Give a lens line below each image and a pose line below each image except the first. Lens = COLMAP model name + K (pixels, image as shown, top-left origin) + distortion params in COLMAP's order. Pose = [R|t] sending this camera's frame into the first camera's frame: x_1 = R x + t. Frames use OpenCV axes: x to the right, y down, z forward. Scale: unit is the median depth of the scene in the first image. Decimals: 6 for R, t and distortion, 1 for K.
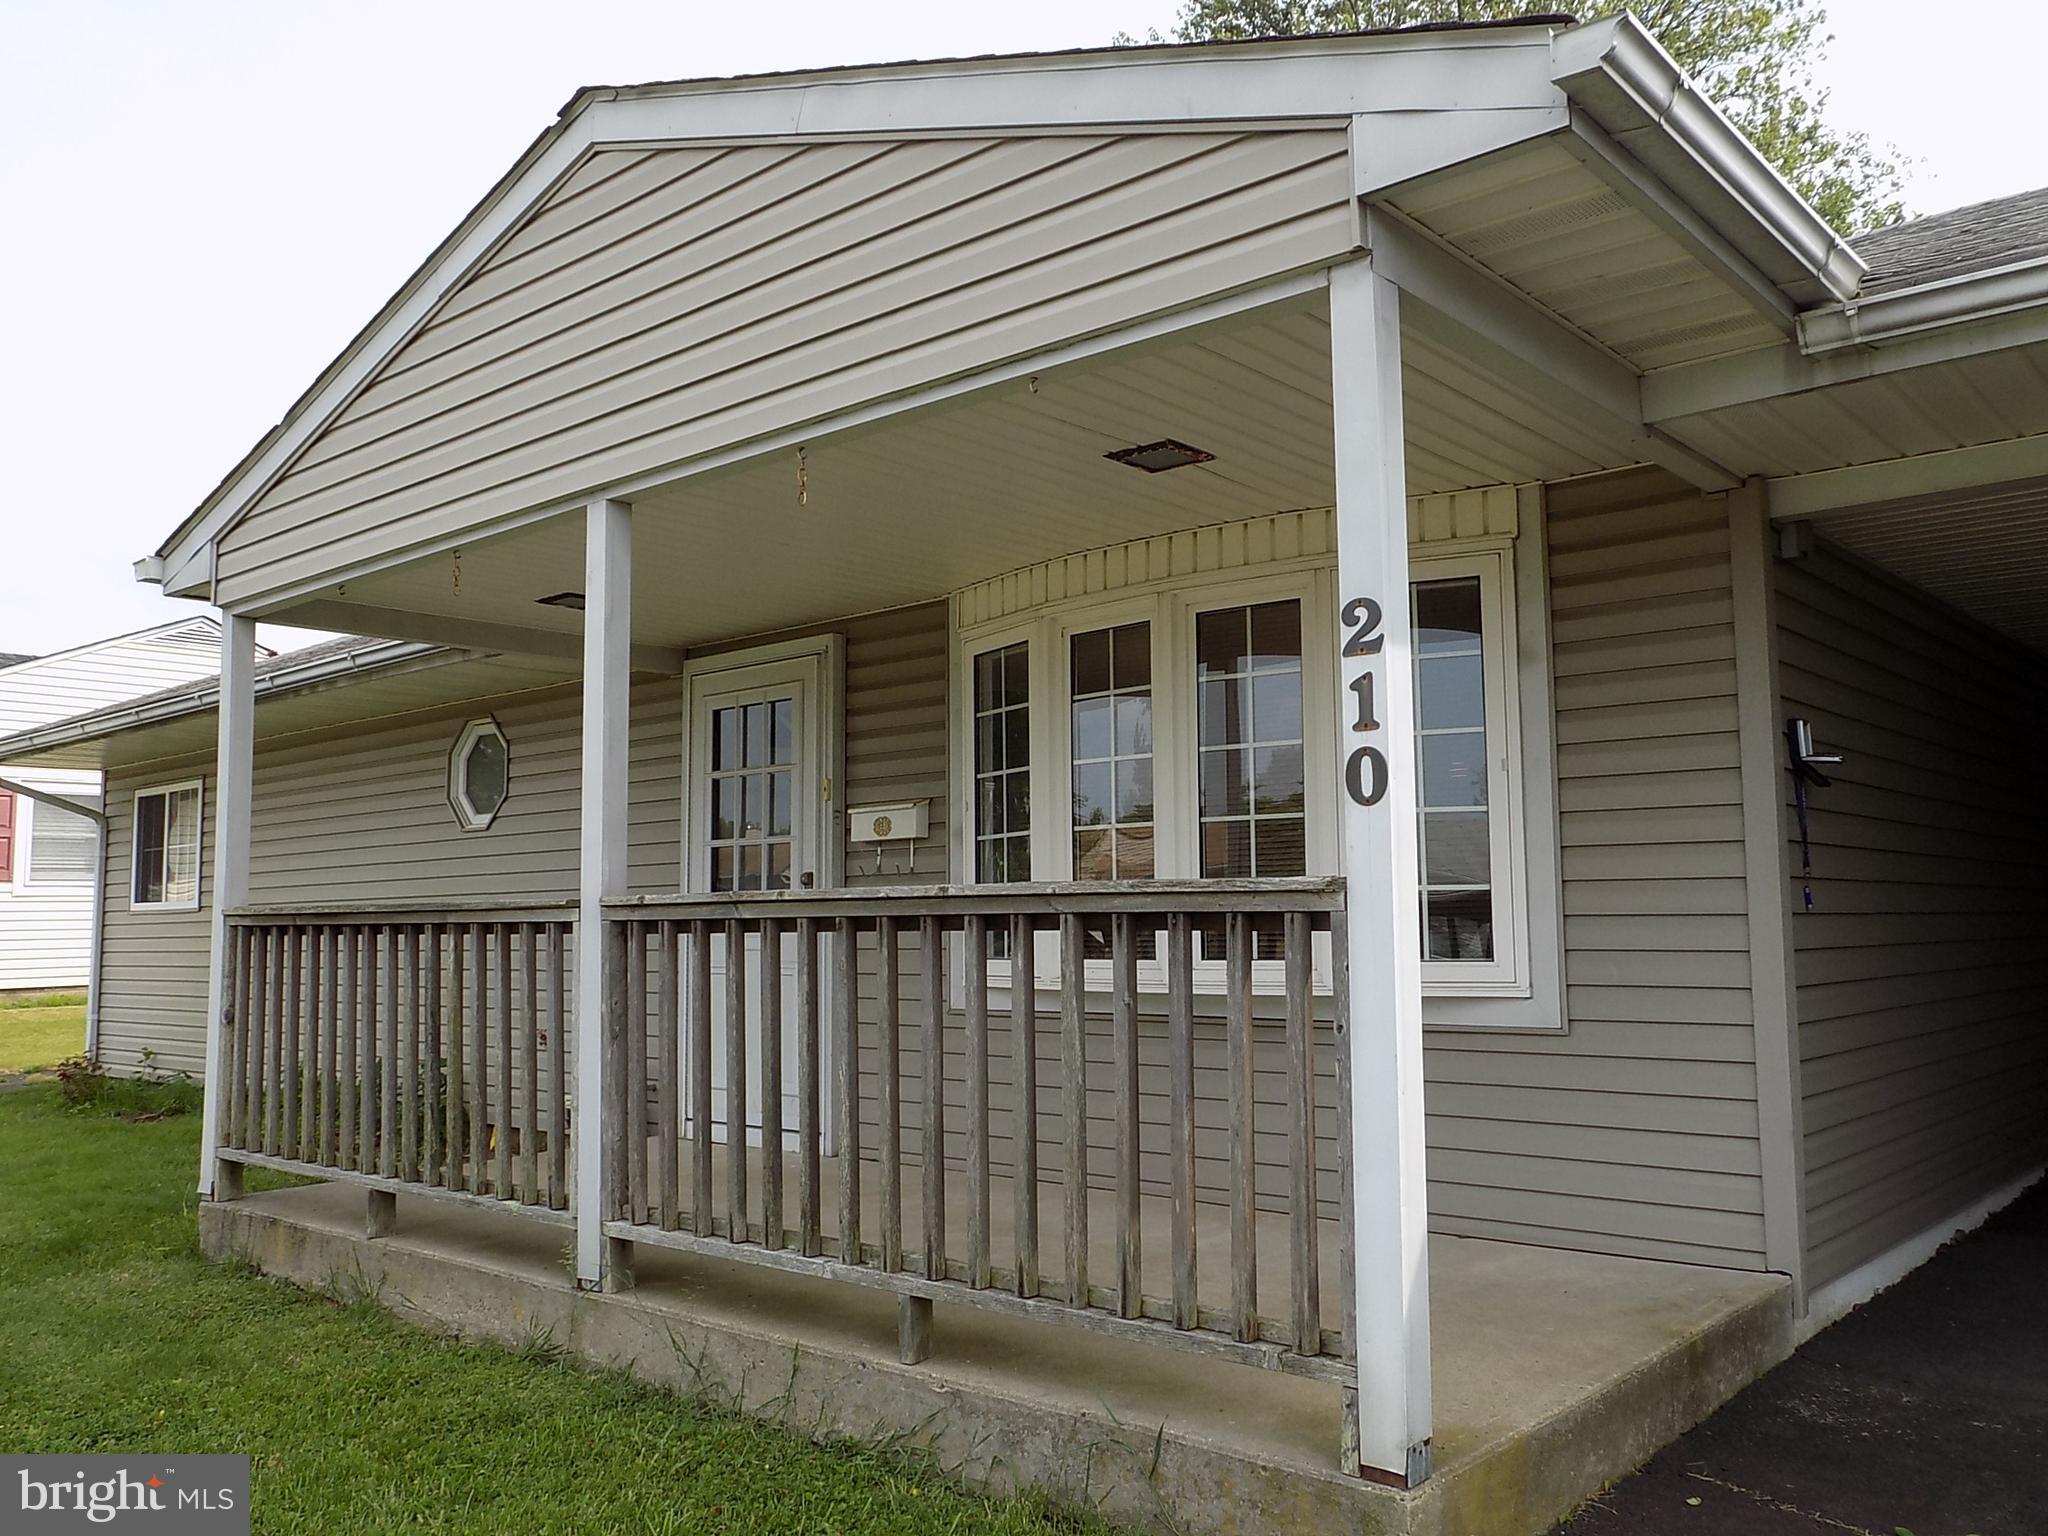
lens RADIAL K [[1672.1, 0, 1028.2], [0, 1672.1, 778.5], [0, 0, 1]] dist [-0.062223, 0.014720]
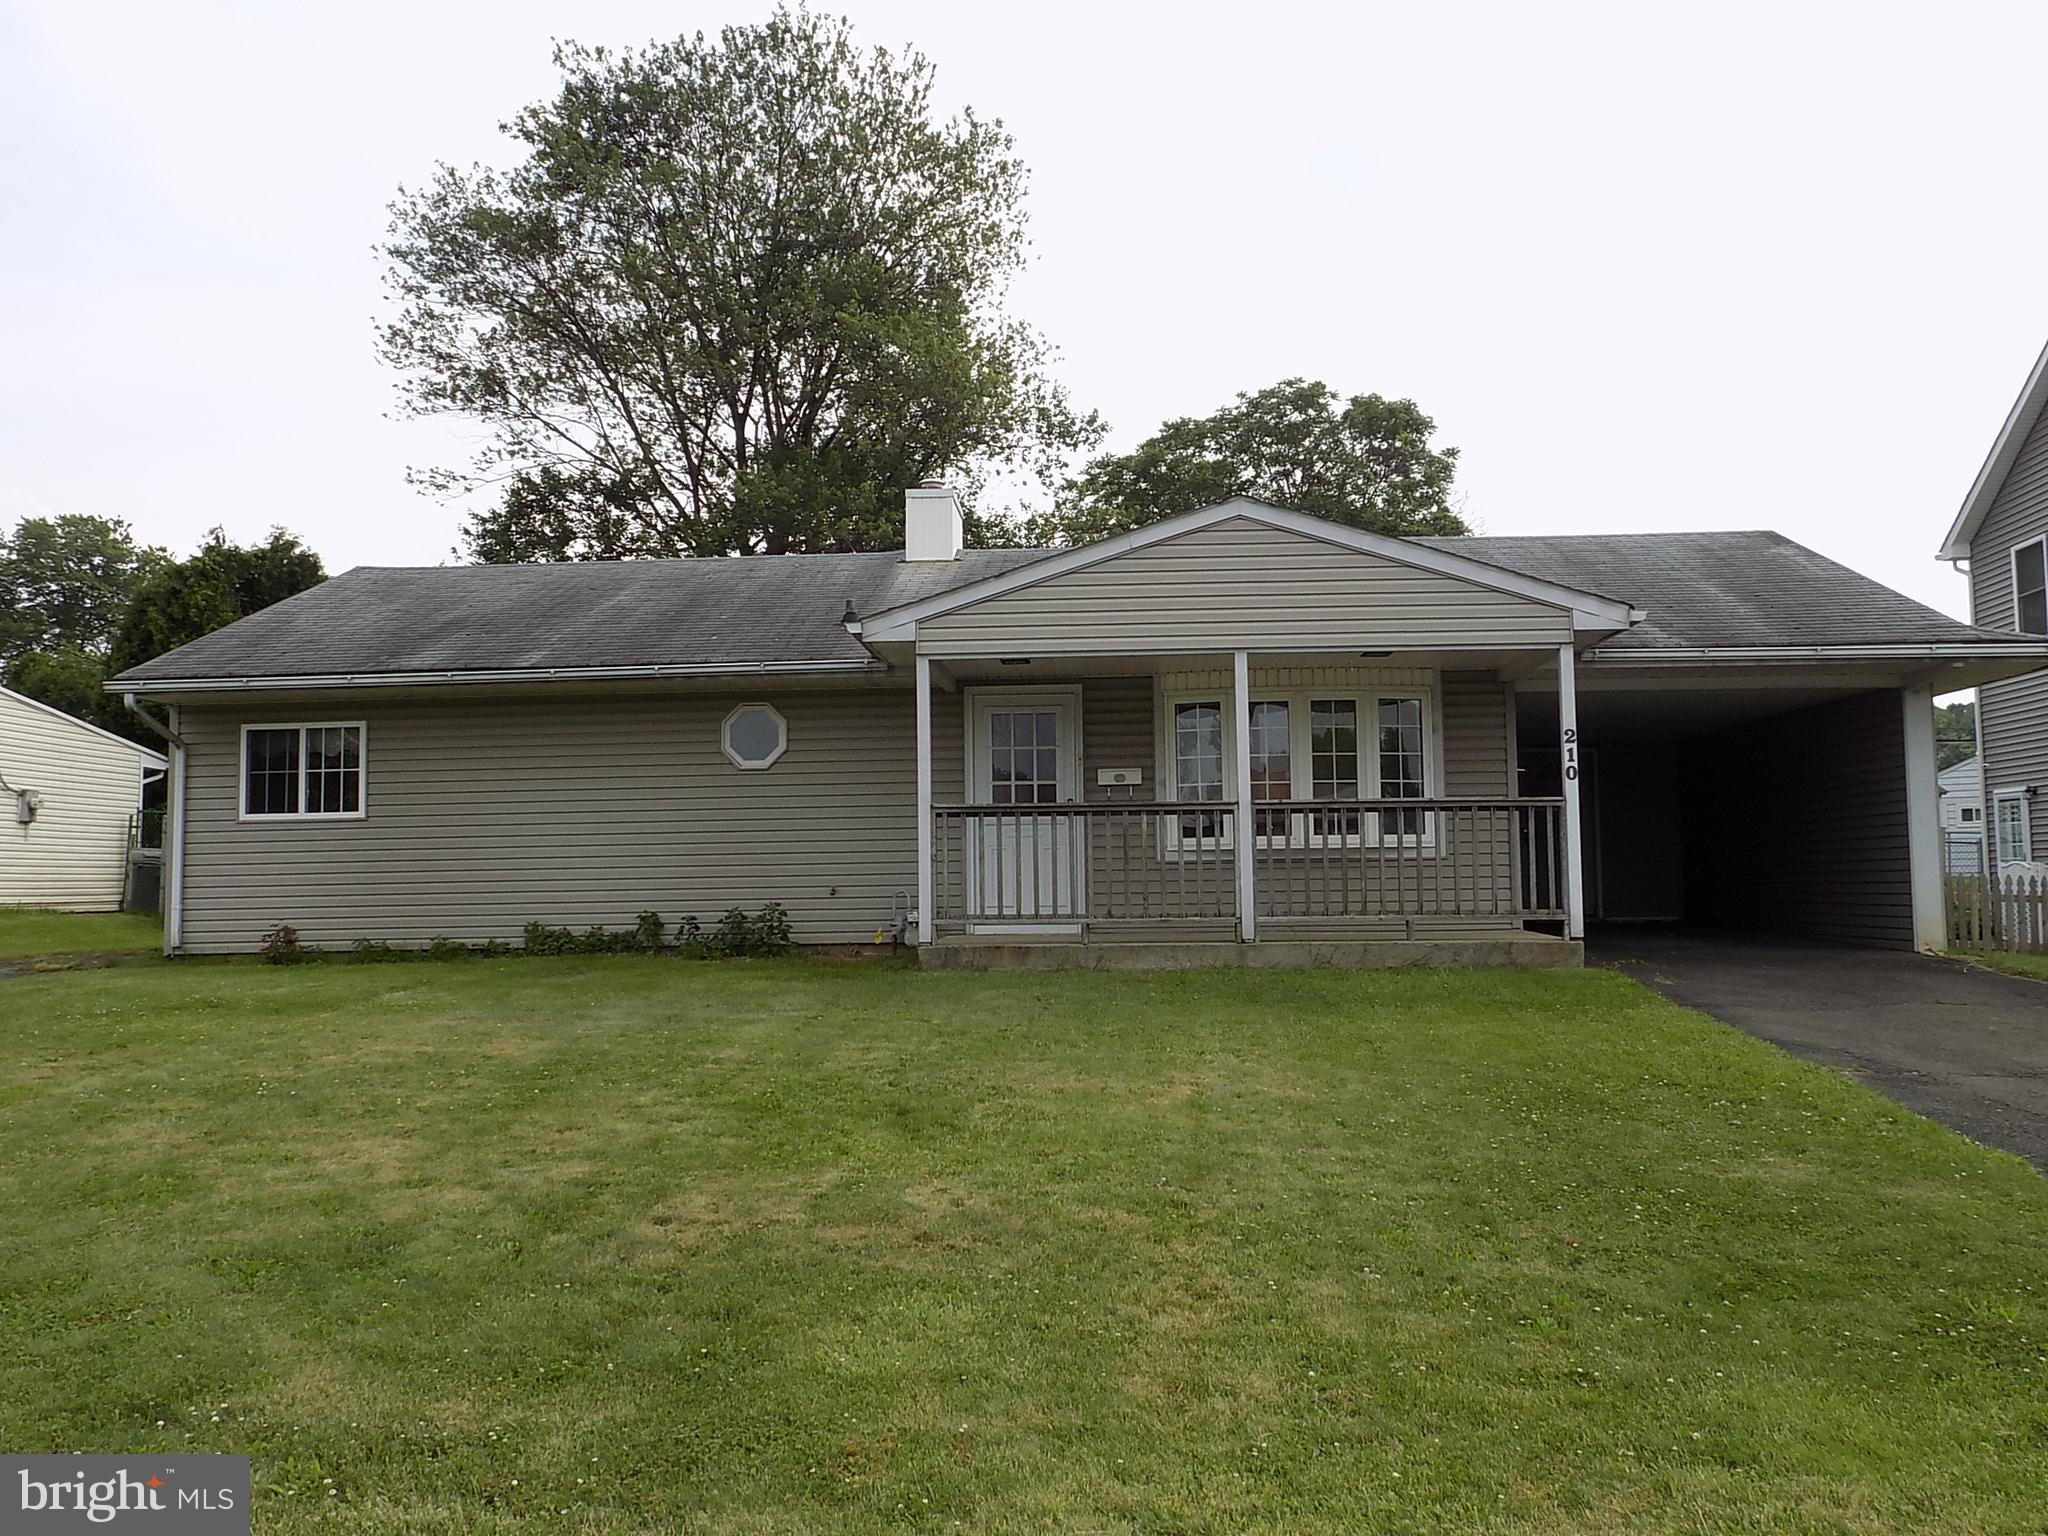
lens RADIAL K [[1672.1, 0, 1021.9], [0, 1672.1, 771.6], [0, 0, 1]] dist [-0.062223, 0.014720]
pose [[0.789026, 0.044423, 0.612752, -2.053586], [-0.049517, 0.998736, -0.008643, 0.061137], [-0.612361, -0.023522, 0.790228, -0.857099]]
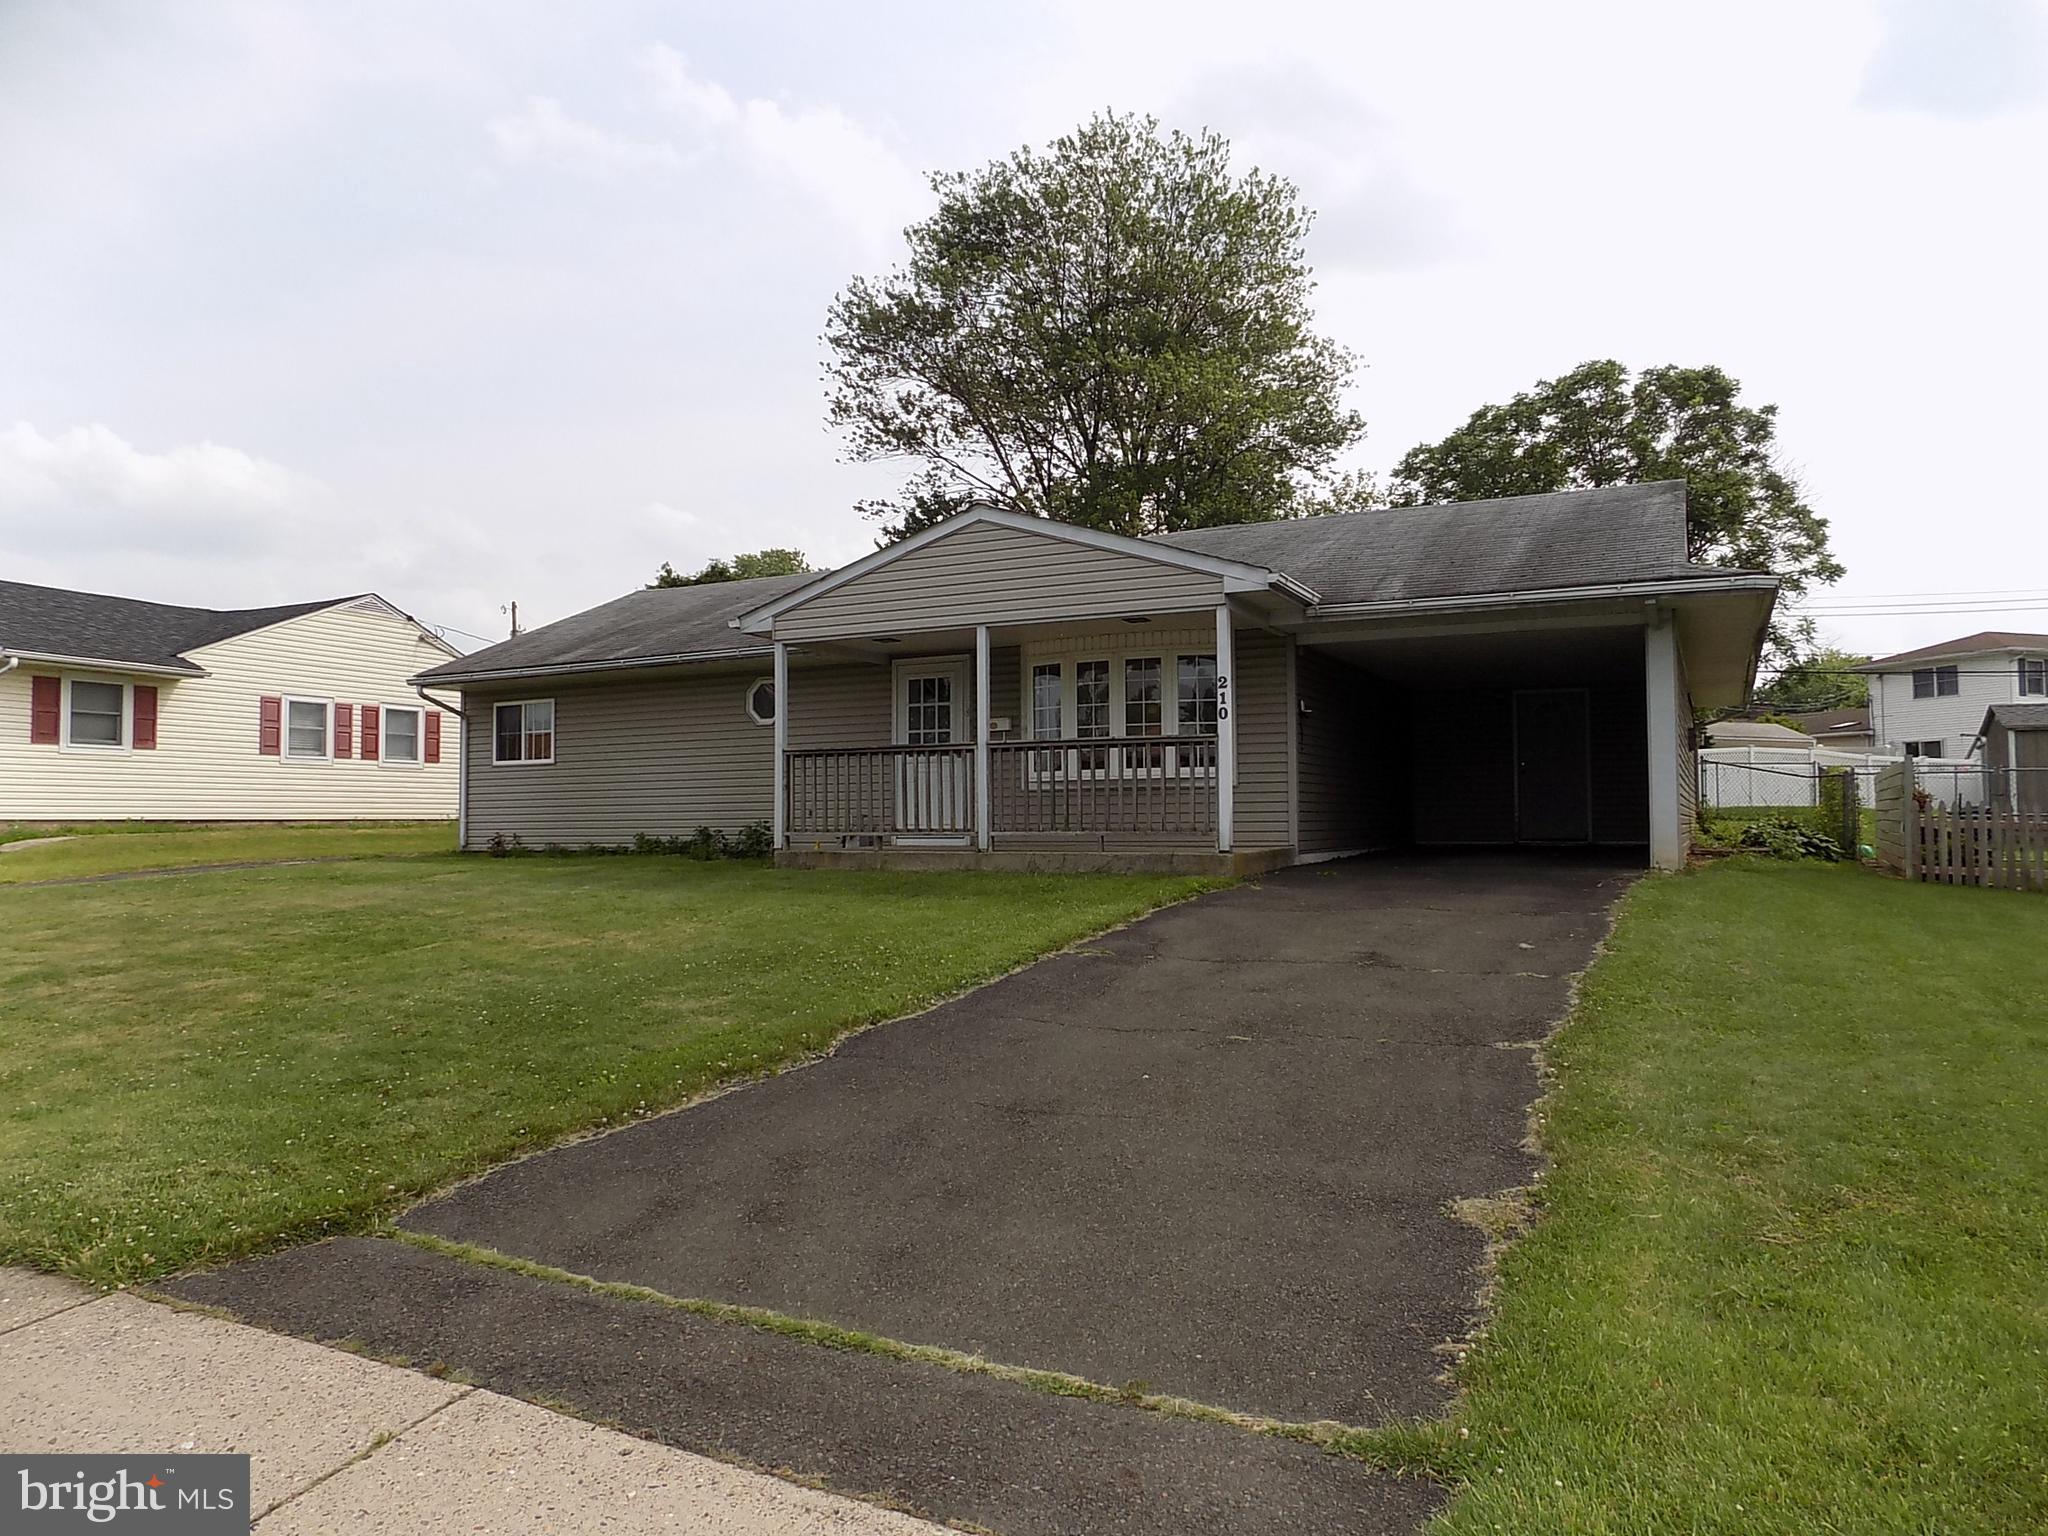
lens RADIAL K [[1365.4, 0, 1022.4], [0, 1365.4, 776.5], [0, 0, 1]] dist [-0.058034, 0.004723]
pose [[0.967395, 0.013253, 0.252925, -0.840070], [-0.026028, 0.998545, 0.047233, 0.006313], [-0.251931, -0.052276, 0.966332, -1.666530]]
